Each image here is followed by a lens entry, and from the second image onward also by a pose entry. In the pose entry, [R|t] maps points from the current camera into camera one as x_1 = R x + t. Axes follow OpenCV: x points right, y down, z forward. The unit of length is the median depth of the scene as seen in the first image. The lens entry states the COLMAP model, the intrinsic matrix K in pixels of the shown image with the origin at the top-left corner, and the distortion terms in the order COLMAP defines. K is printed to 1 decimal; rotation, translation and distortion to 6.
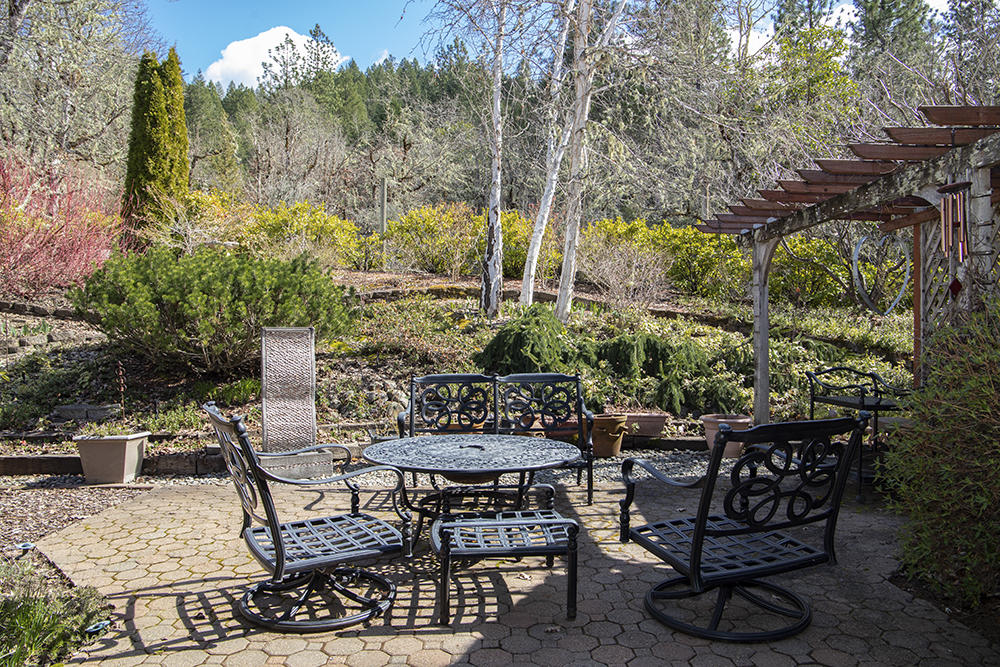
lens RADIAL K [[686.8, 0, 500.0], [0, 686.8, 333.5], [0, 0, 1]] dist [-0.131695, 0.085936]
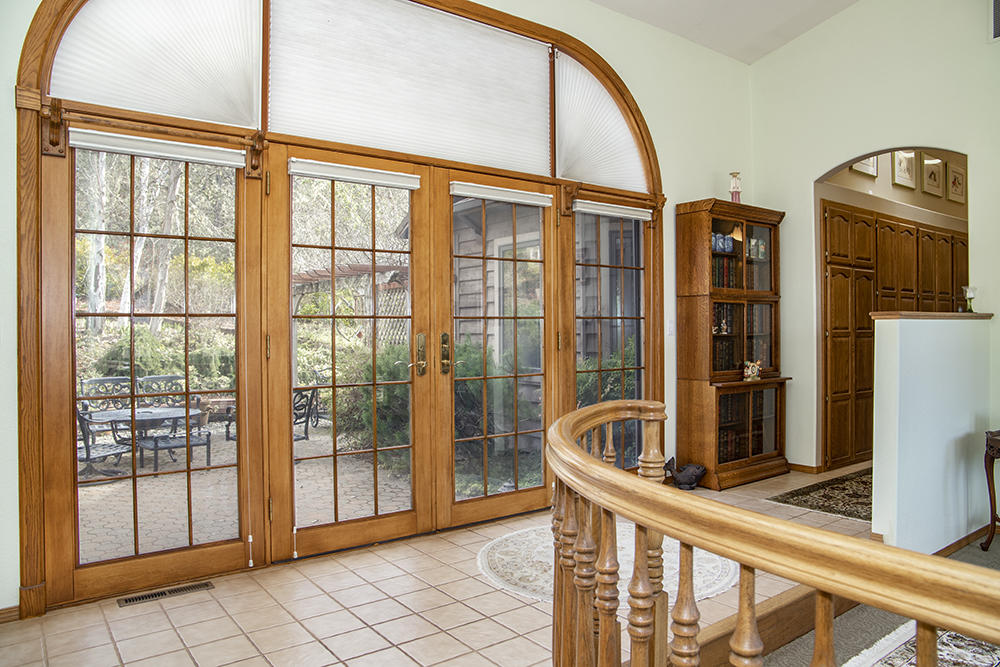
lens RADIAL K [[686.8, 0, 500.0], [0, 686.8, 333.5], [0, 0, 1]] dist [-0.131695, 0.085936]
pose [[0.805612, -0.001919, 0.592441, -0.169501], [0.000301, 0.999996, 0.002830, -0.035279], [-0.592444, -0.002102, 0.805609, -0.568427]]
